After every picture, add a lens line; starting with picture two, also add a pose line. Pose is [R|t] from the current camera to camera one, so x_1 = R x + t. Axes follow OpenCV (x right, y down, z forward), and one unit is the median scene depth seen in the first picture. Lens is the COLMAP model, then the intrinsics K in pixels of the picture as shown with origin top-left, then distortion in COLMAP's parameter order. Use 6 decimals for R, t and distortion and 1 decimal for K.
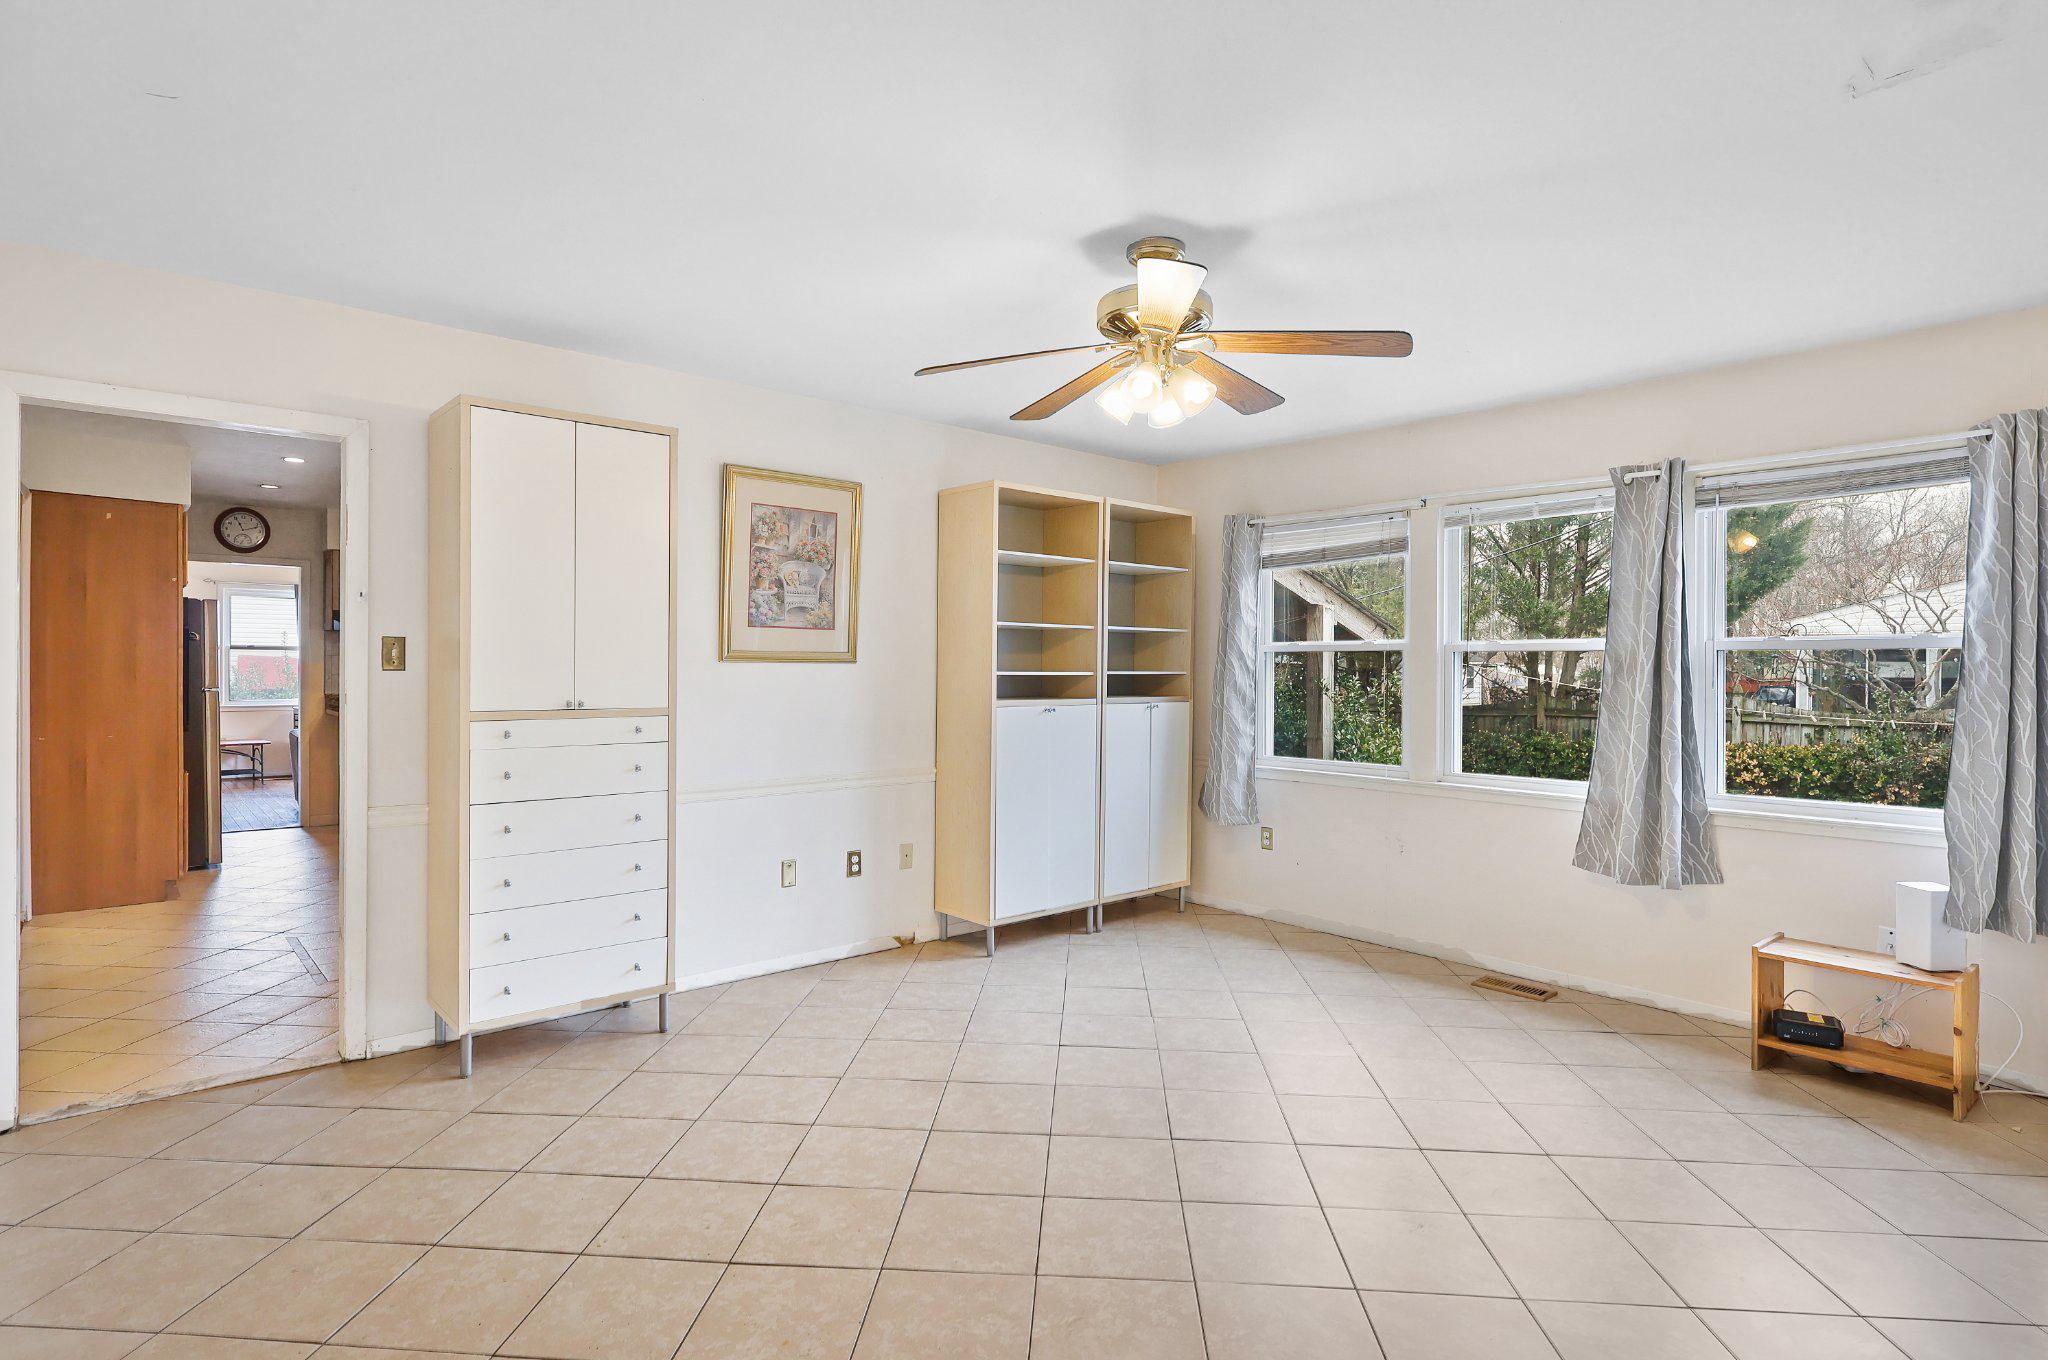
lens RADIAL K [[1032.9, 0, 1024.0], [0, 1032.9, 680.0], [0, 0, 1]] dist [-0.002541, -0.000754]
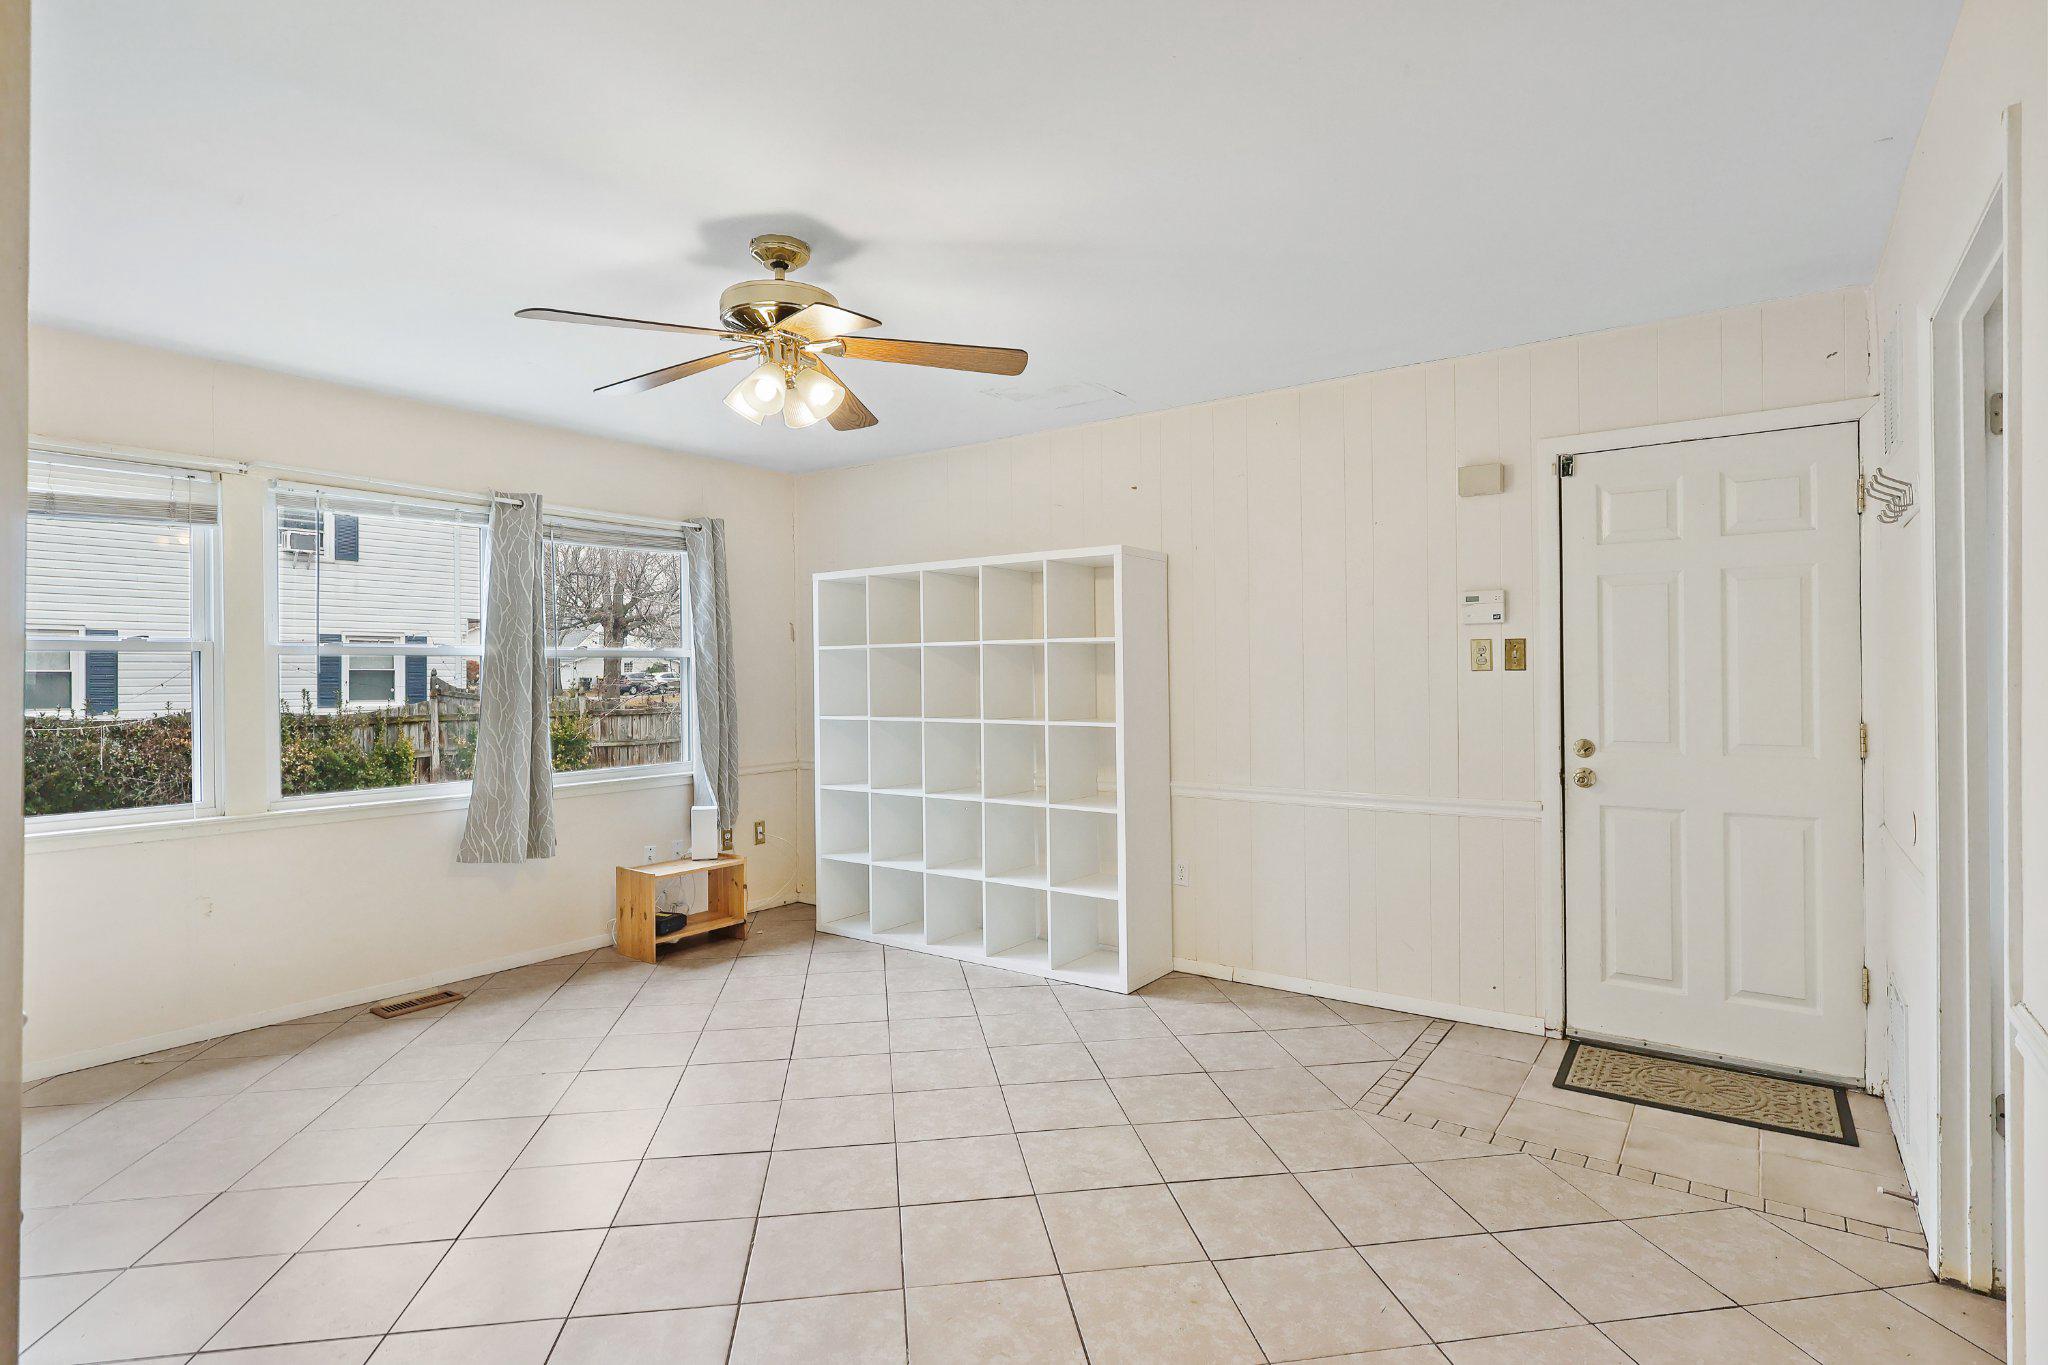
lens RADIAL K [[1032.9, 0, 1024.0], [0, 1032.9, 682.5], [0, 0, 1]] dist [-0.002541, -0.000754]
pose [[-0.213837, -0.012532, 0.976789, -0.570030], [0.017660, 0.999705, 0.016692, -0.008348], [-0.976710, 0.020820, -0.213552, 0.626928]]
